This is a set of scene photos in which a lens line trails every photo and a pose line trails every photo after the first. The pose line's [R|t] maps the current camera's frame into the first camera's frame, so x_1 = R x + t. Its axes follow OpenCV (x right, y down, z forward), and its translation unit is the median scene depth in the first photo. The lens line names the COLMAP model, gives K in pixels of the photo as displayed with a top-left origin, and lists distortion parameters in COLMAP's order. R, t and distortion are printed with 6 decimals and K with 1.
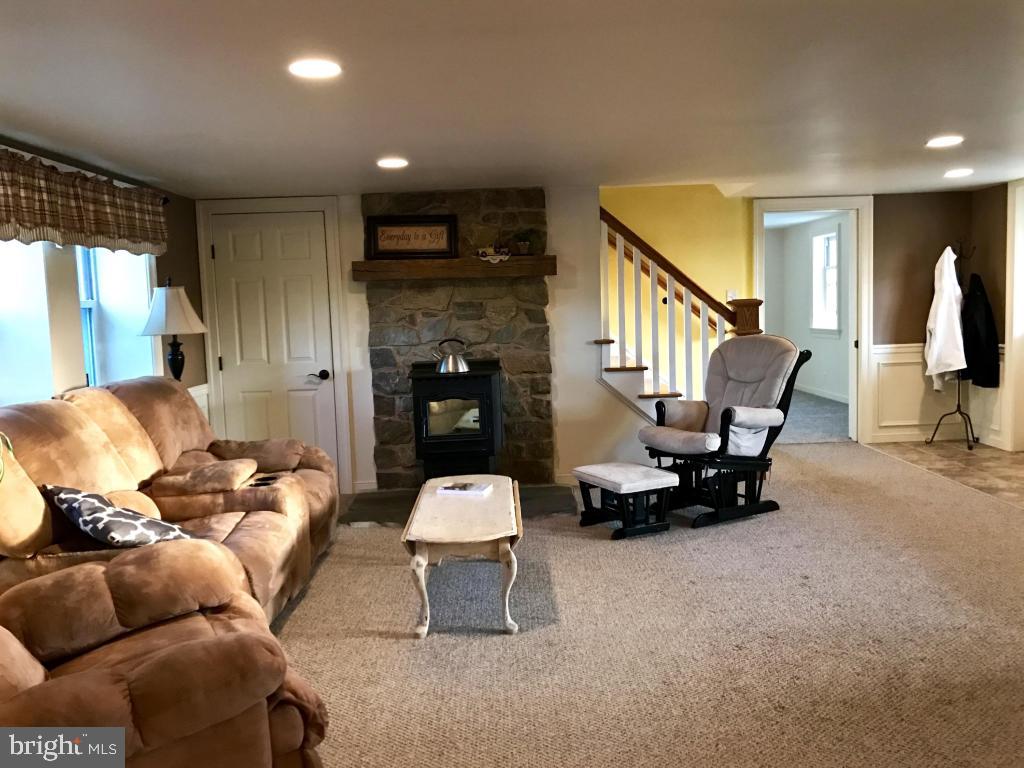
lens RADIAL K [[832.1, 0, 486.4], [0, 832.1, 376.9], [0, 0, 1]] dist [0.036512, -0.046943]
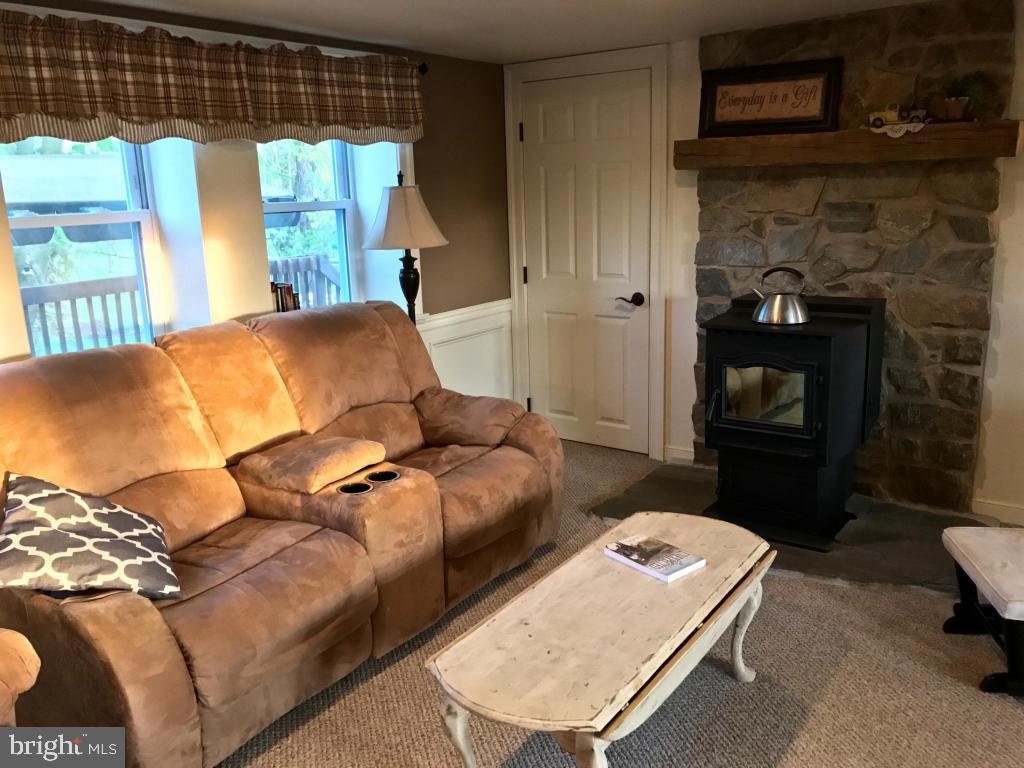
lens RADIAL K [[832.1, 0, 503.6], [0, 832.1, 375.7], [0, 0, 1]] dist [0.036512, -0.046943]
pose [[0.813937, 0.135745, -0.564871, 0.139137], [-0.045600, 0.984247, 0.170820, -0.058224], [0.579160, -0.113278, 0.807305, 0.334434]]
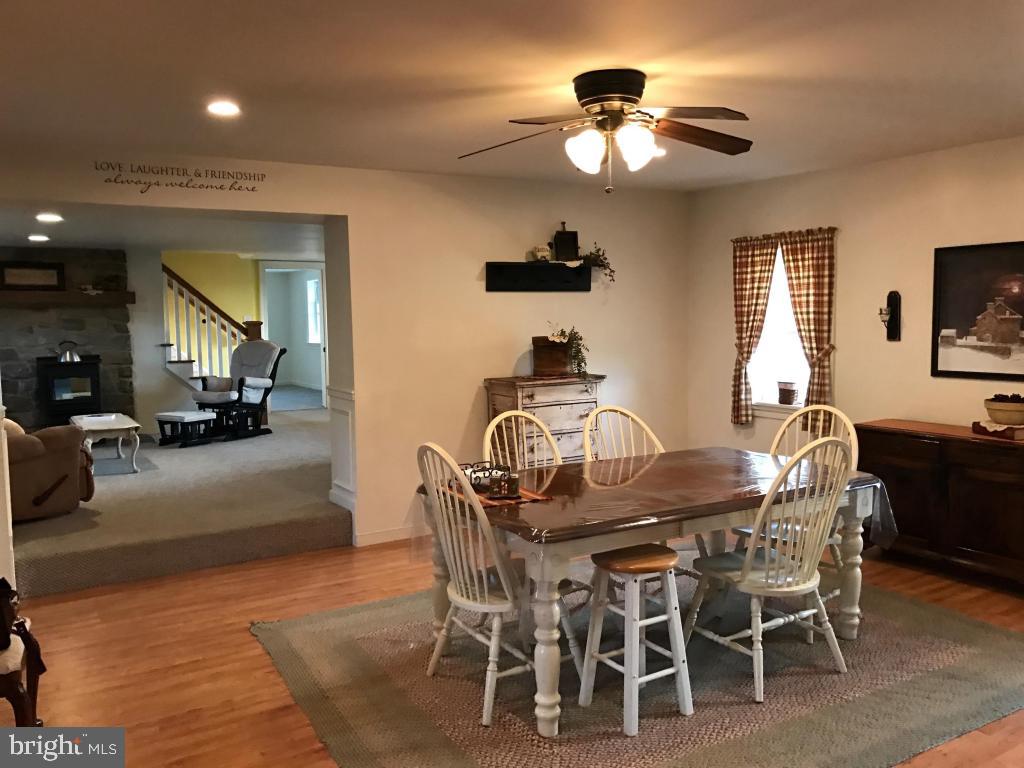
lens RADIAL K [[832.1, 0, 521.7], [0, 832.1, 384.7], [0, 0, 1]] dist [0.036512, -0.046943]
pose [[0.836252, -0.020717, 0.547954, -0.182380], [0.031787, 0.999437, -0.010724, 0.077399], [-0.547423, 0.026385, 0.836440, -0.777283]]
